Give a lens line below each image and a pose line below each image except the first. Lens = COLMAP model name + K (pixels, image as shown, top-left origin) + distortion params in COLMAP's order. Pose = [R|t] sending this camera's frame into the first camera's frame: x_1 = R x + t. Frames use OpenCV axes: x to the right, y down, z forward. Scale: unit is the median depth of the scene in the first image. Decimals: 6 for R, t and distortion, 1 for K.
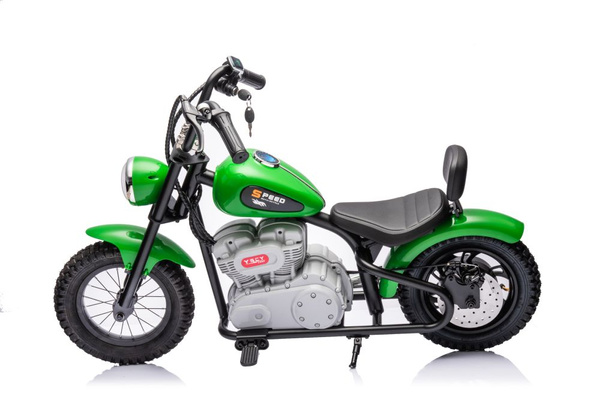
lens RADIAL K [[1110.1, 0, 301.1], [0, 1110.1, 196.3], [0, 0, 1]] dist [0.172603, 0.000000]
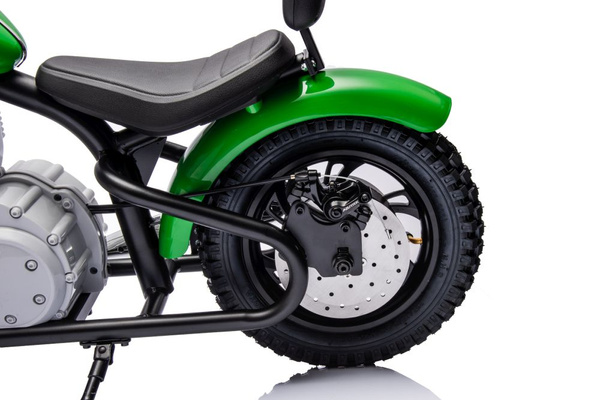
lens RADIAL K [[939.7, 0, 301.1], [0, 939.7, 203.7], [0, 0, 1]] dist [0.163015, 0.000000]
pose [[0.997292, -0.008842, 0.073014, 0.104223], [0.012540, 0.998653, -0.050340, 0.089381], [-0.072470, 0.051119, 0.996060, 0.596560]]
